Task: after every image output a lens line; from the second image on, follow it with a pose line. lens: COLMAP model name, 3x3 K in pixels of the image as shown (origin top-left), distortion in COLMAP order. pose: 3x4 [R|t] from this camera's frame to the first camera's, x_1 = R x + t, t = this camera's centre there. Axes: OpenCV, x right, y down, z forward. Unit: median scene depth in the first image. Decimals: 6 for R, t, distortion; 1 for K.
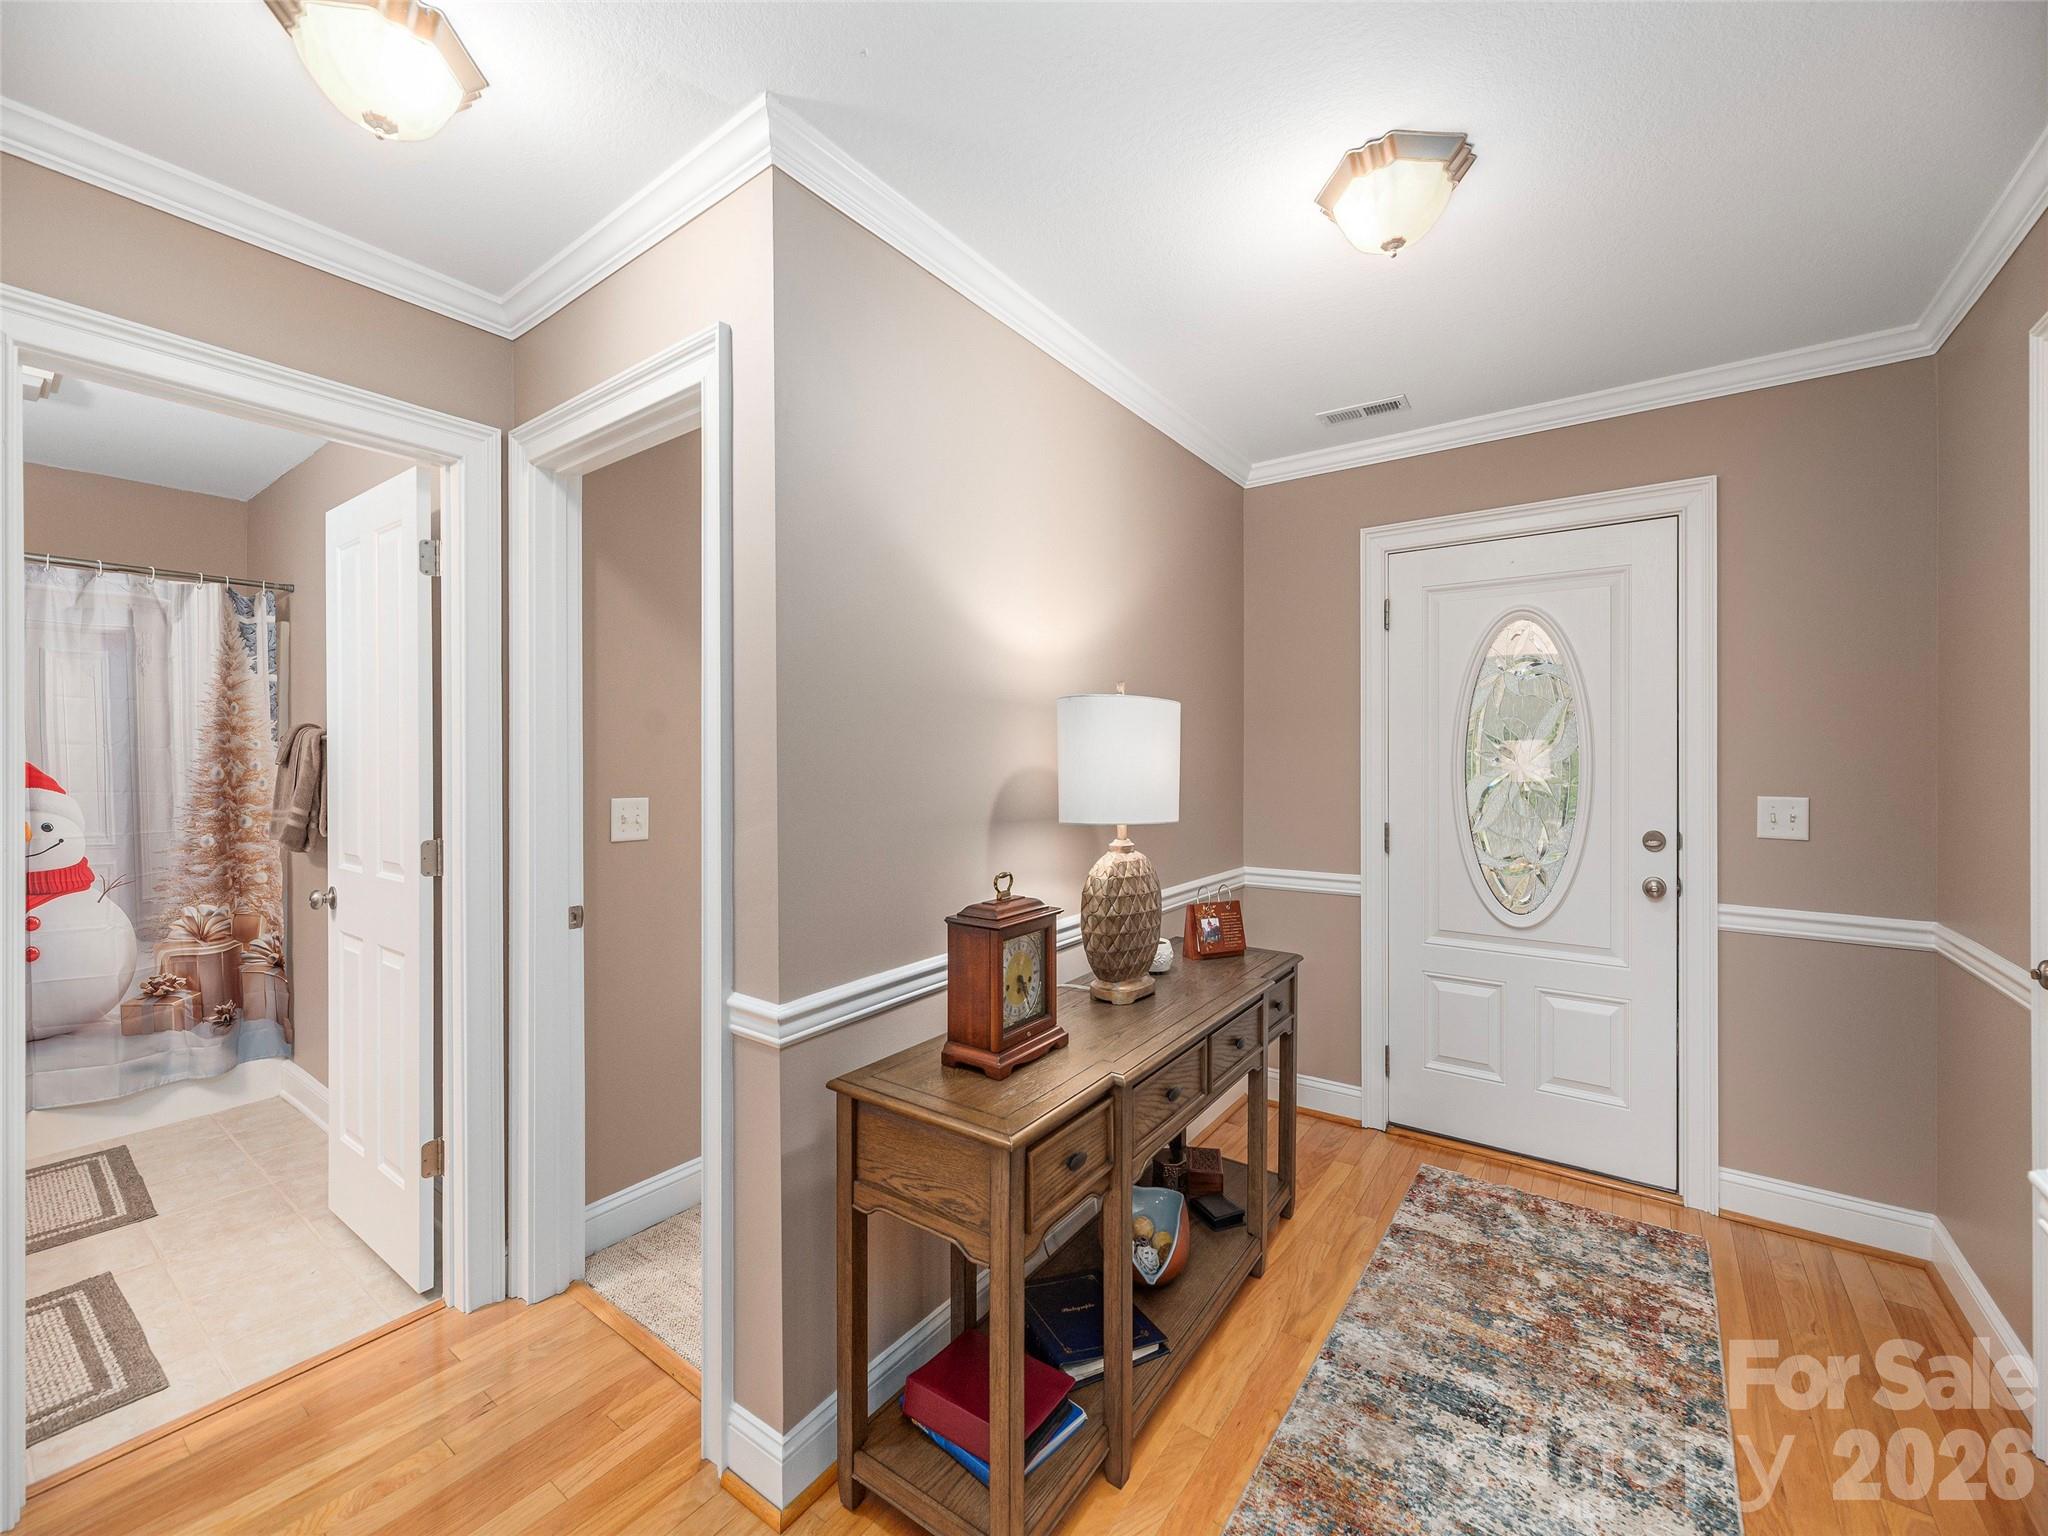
lens RADIAL K [[827.5, 0, 1014.8], [0, 827.5, 754.6], [0, 0, 1]] dist [0.000217, -0.001140]
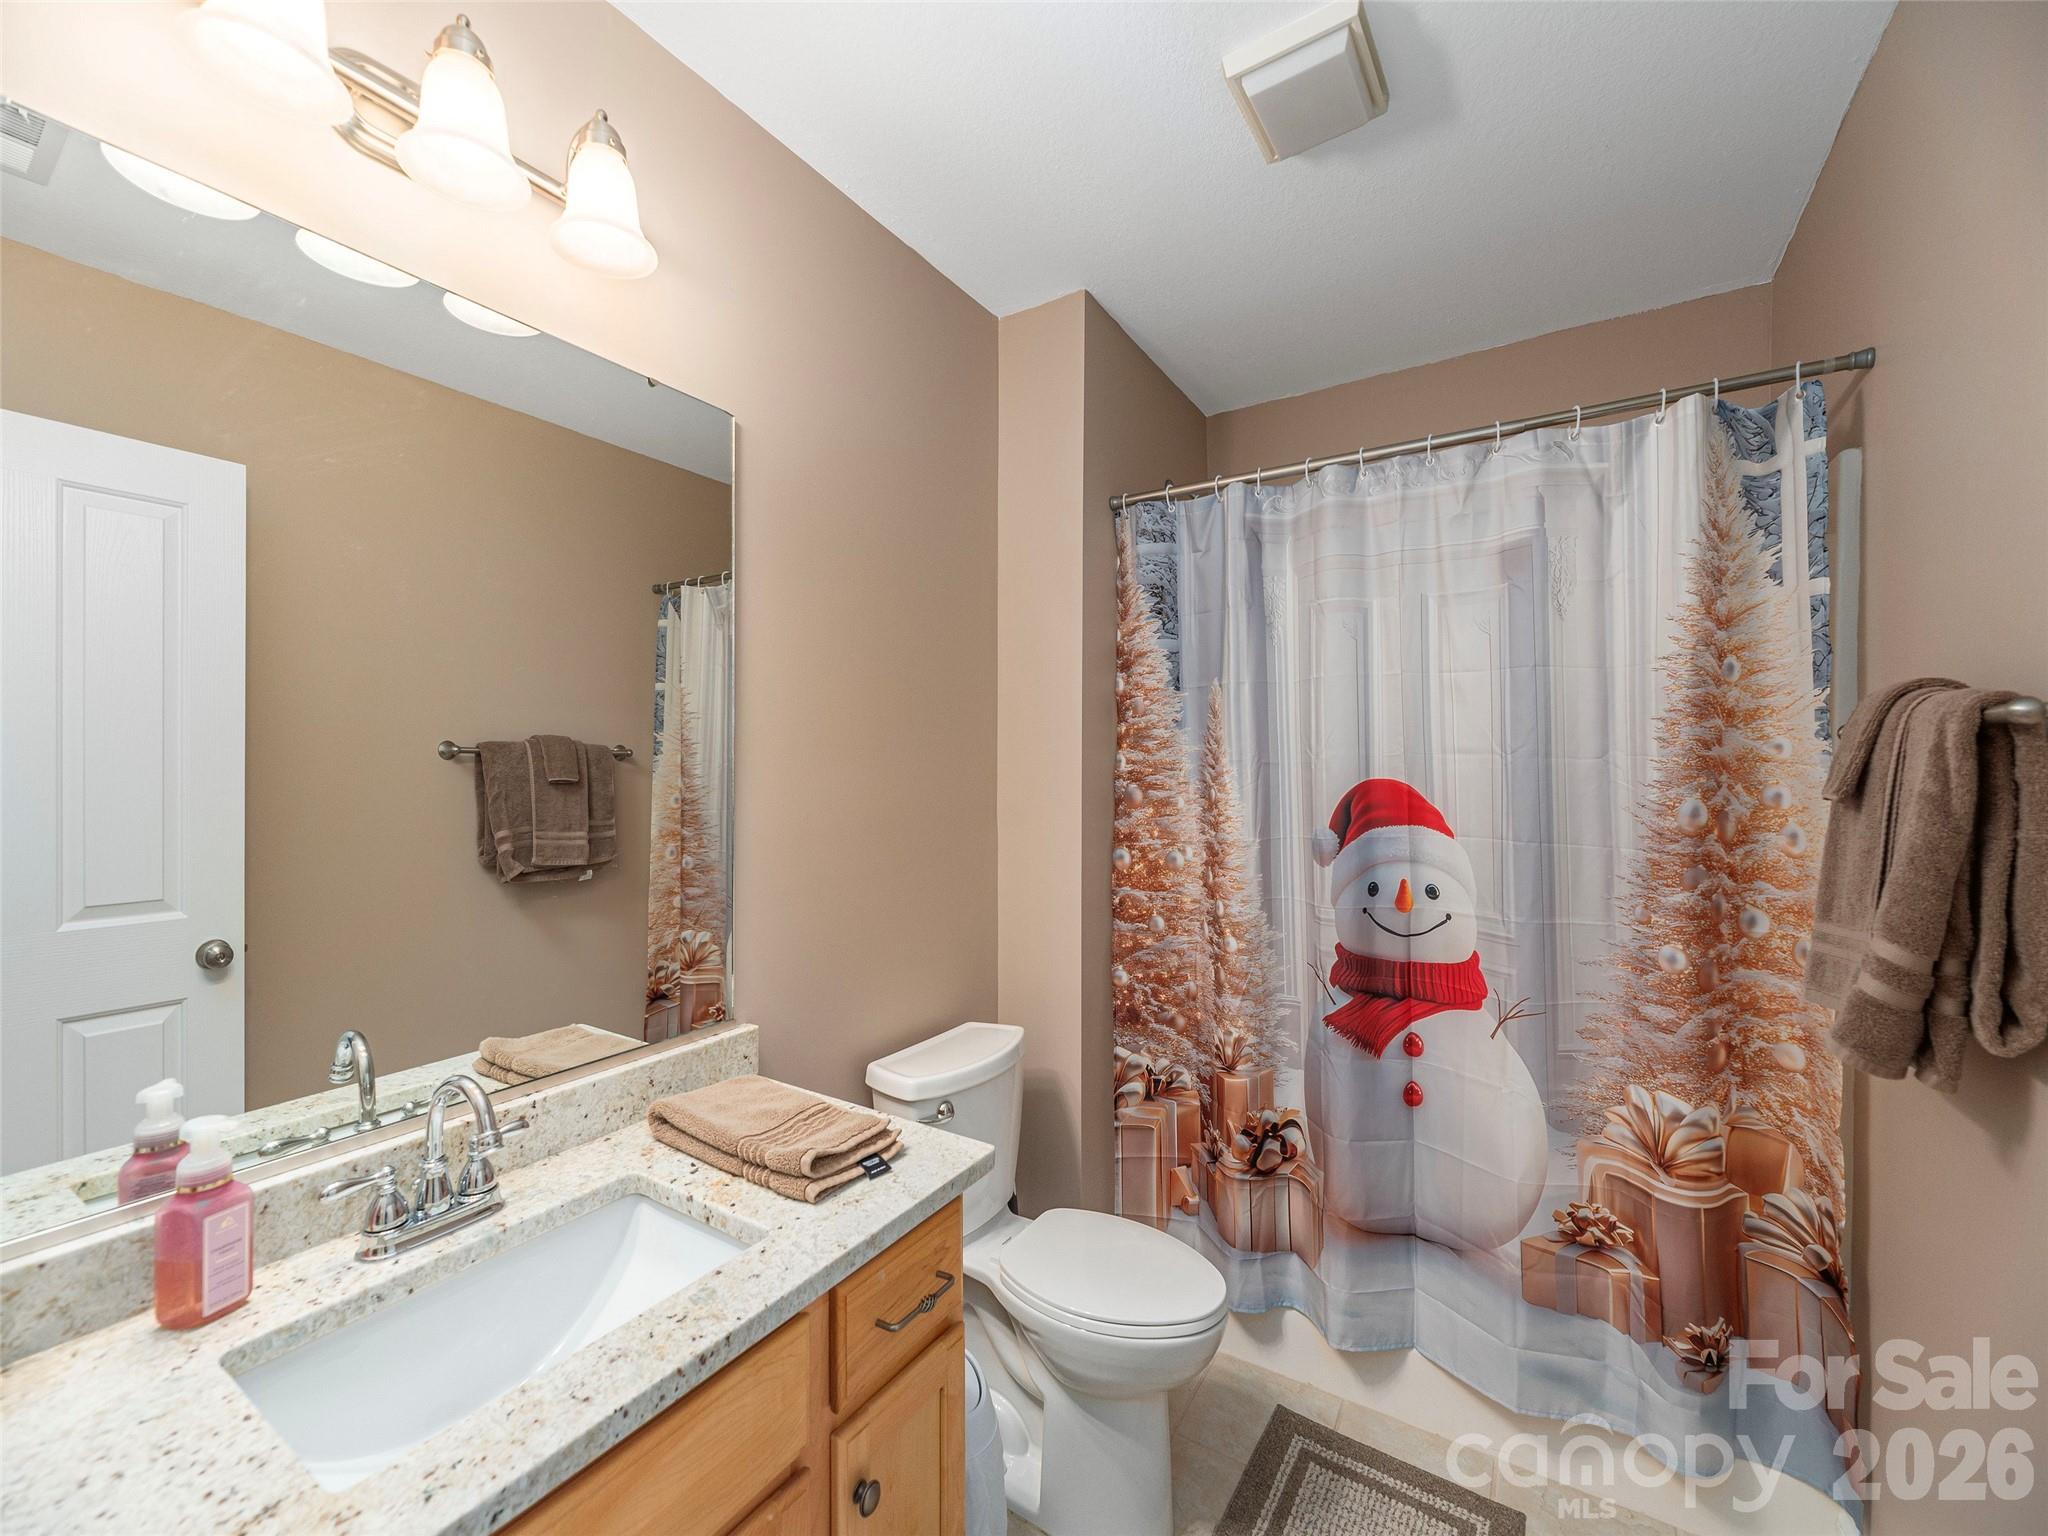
lens RADIAL K [[827.5, 0, 1028.3], [0, 827.5, 769.7], [0, 0, 1]] dist [0.000217, -0.001140]
pose [[0.066909, -0.001053, -0.997759, -0.537944], [-0.003754, 0.999992, -0.001307, 0.000962], [0.997752, 0.003833, 0.066905, 0.608089]]
